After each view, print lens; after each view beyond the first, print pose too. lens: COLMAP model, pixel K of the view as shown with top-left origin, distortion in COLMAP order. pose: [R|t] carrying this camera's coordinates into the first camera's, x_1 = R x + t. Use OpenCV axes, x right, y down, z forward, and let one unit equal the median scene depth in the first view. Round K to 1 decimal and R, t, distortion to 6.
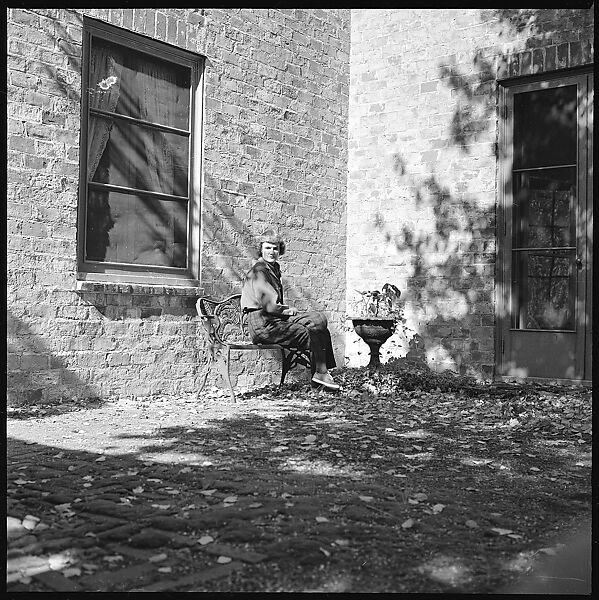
lens RADIAL K [[862.4, 0, 299.5], [0, 862.4, 300.0], [0, 0, 1]] dist [-0.005946, -0.125000]
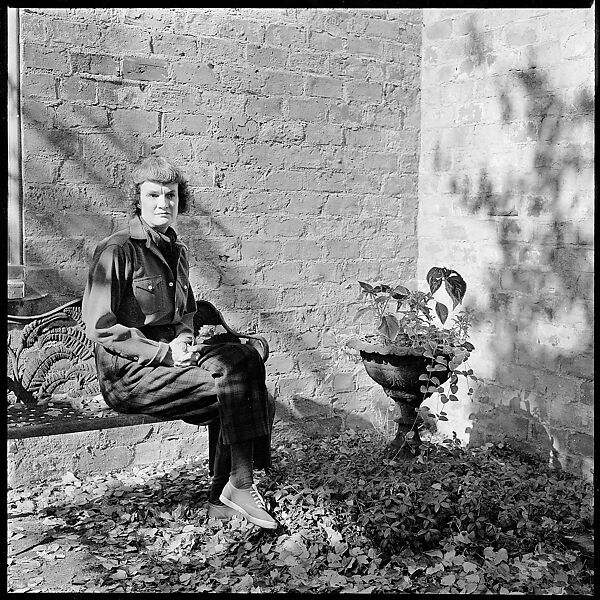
lens RADIAL K [[862.7, 0, 300.0], [0, 862.7, 302.4], [0, 0, 1]] dist [-0.008115, -0.139019]
pose [[0.941369, 0.030964, -0.335955, 0.198996], [0.009940, 0.992802, 0.119356, -0.058970], [0.337233, -0.115698, 0.934285, 0.593301]]
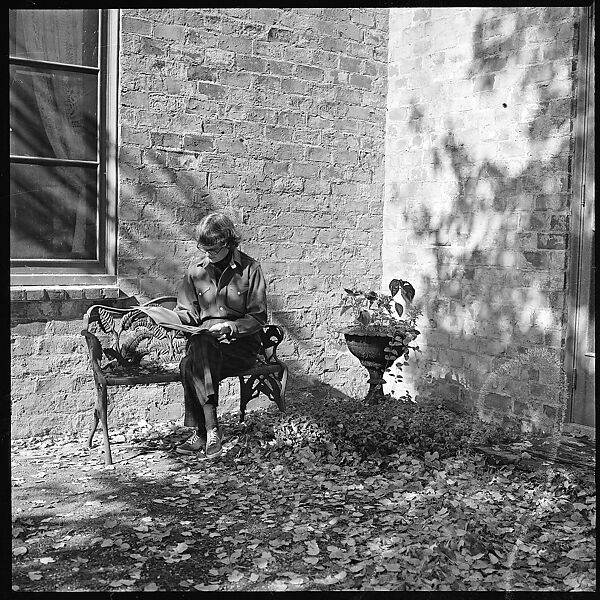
lens RADIAL K [[862.7, 0, 300.0], [0, 862.7, 302.4], [0, 0, 1]] dist [-0.008115, -0.139019]
pose [[0.955746, 0.028484, -0.292810, 0.244686], [-0.002257, 0.995982, 0.089521, -0.065954], [0.294183, -0.084898, 0.951971, 0.354510]]
